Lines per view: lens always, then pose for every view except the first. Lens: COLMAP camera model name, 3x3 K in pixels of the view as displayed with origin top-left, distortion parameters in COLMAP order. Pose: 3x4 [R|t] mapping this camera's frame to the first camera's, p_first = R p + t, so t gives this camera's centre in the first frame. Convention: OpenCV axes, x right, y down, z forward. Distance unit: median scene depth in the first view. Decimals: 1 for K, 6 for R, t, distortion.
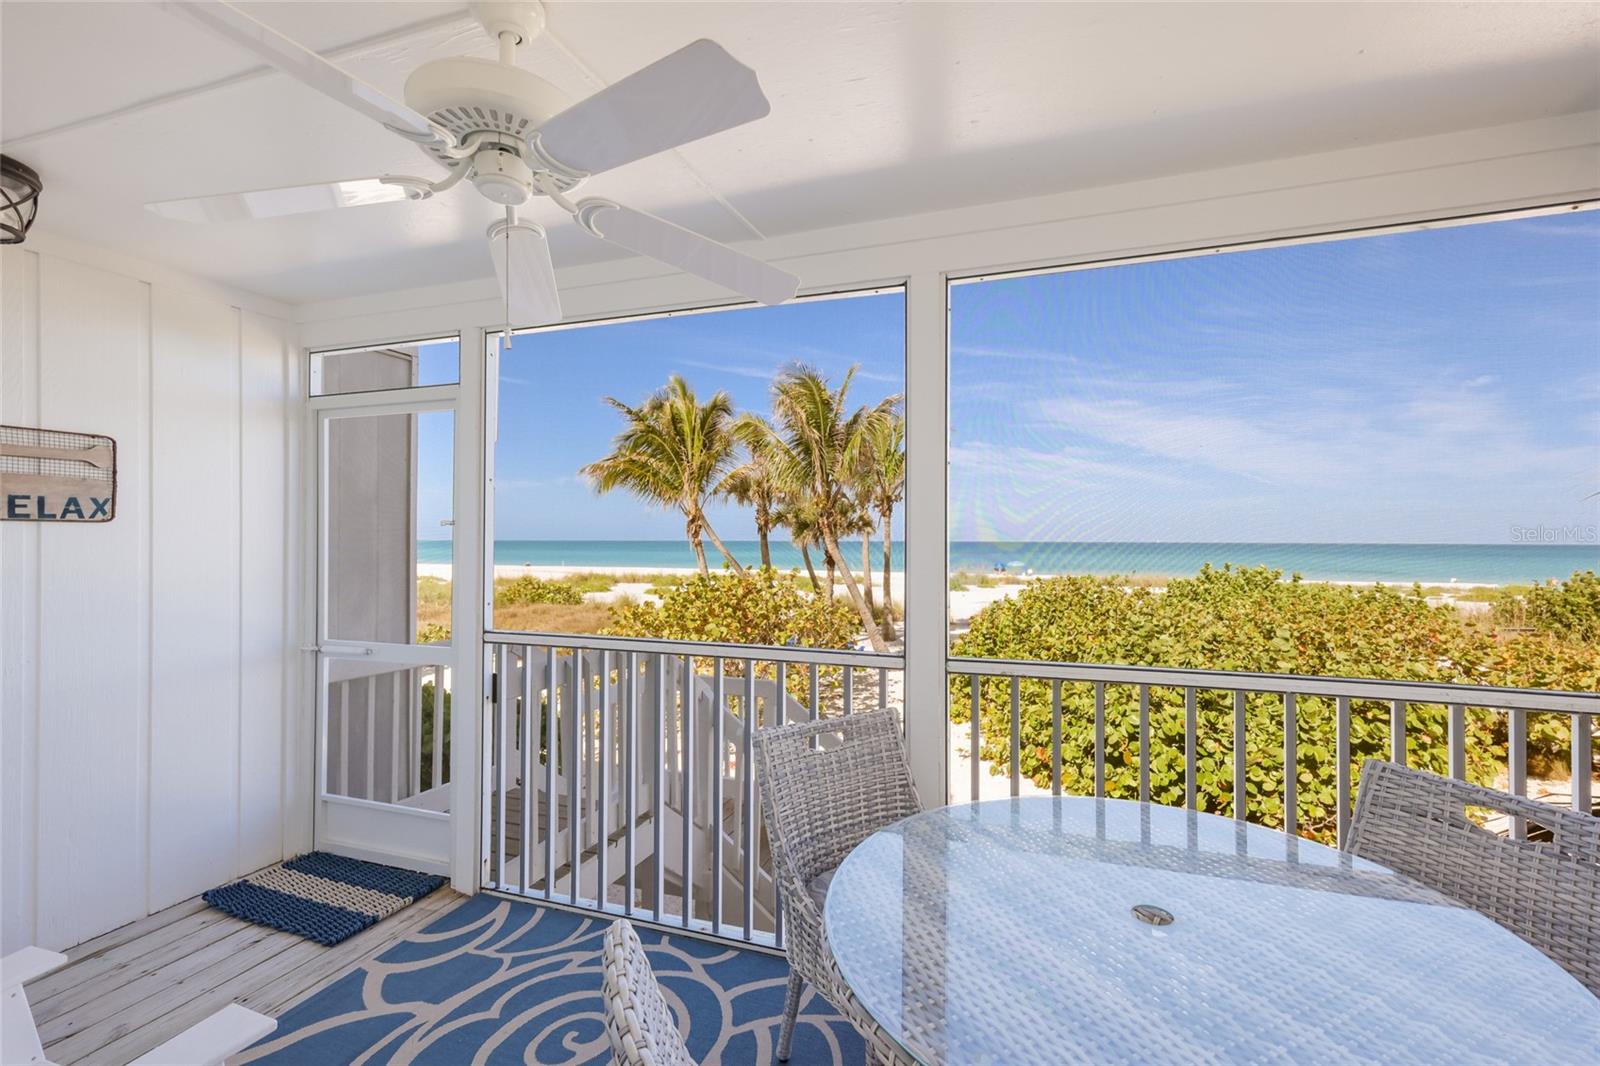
lens RADIAL K [[703.0, 0, 827.9], [0, 703.0, 525.2], [0, 0, 1]] dist [0.009517, 0.000253]
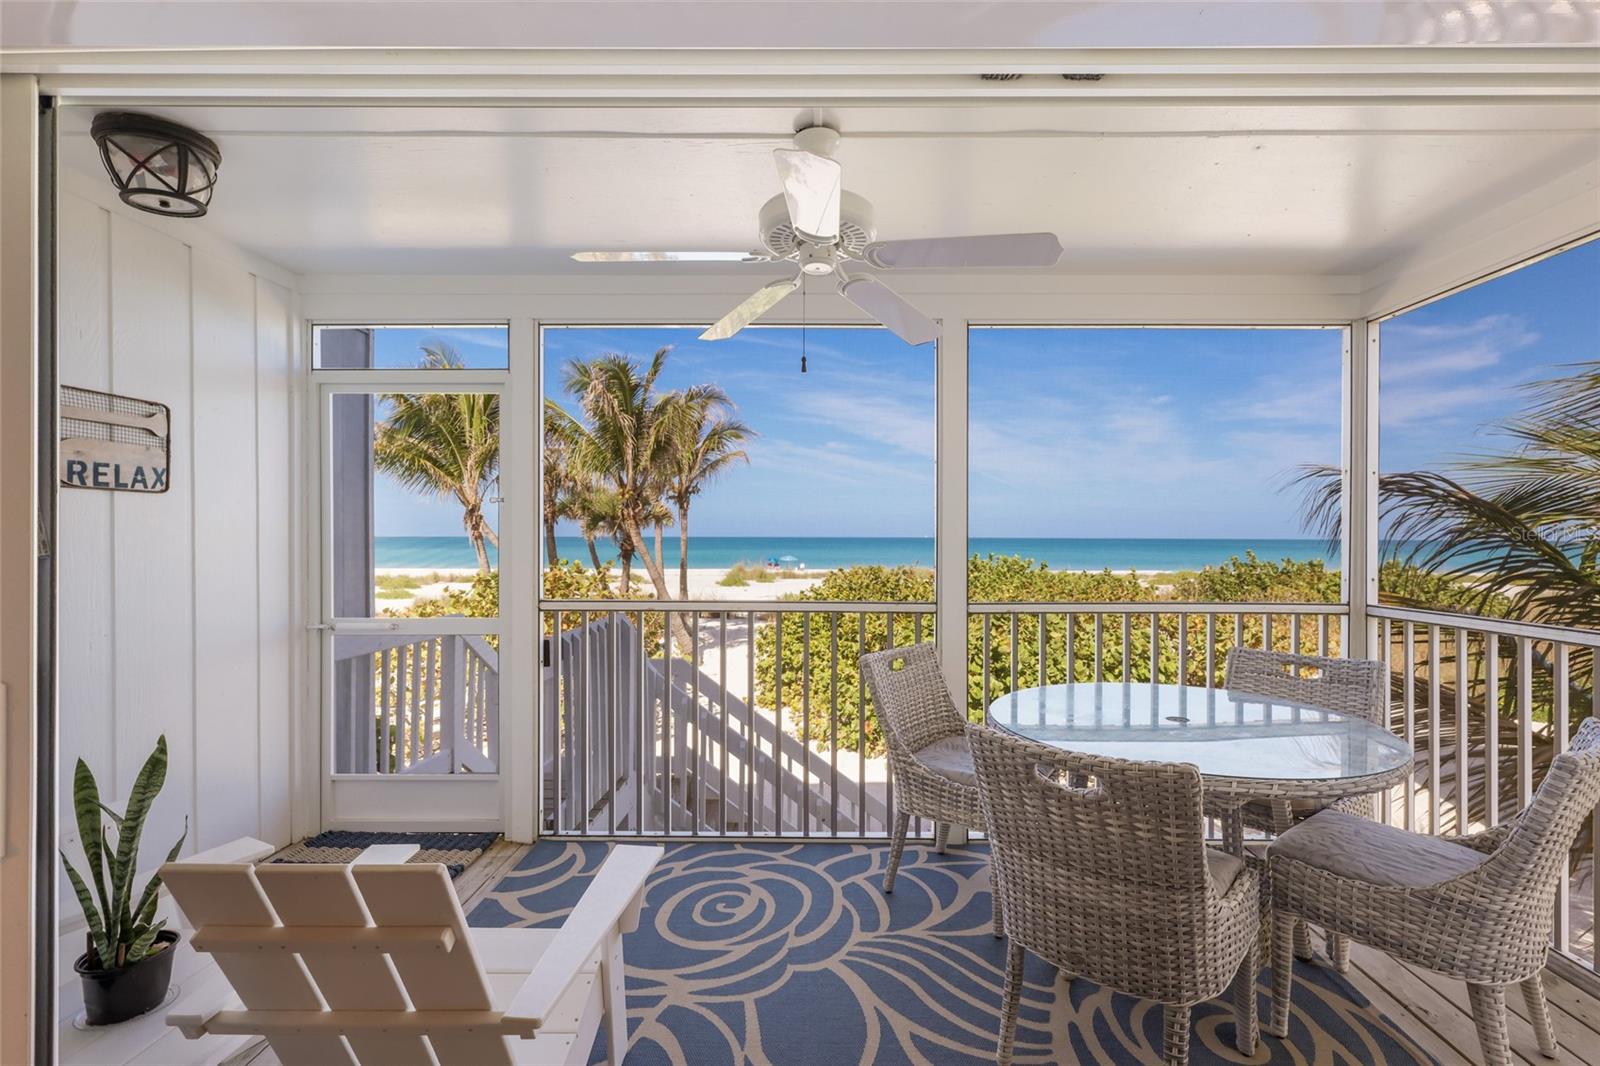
lens RADIAL K [[746.5, 0, 820.9], [0, 746.5, 533.6], [0, 0, 1]] dist [0.001021, -0.000023]
pose [[0.949002, -0.001336, 0.315267, -0.394219], [-0.004294, 0.999844, 0.017162, 0.023608], [-0.315240, -0.017640, 0.948848, -0.196778]]
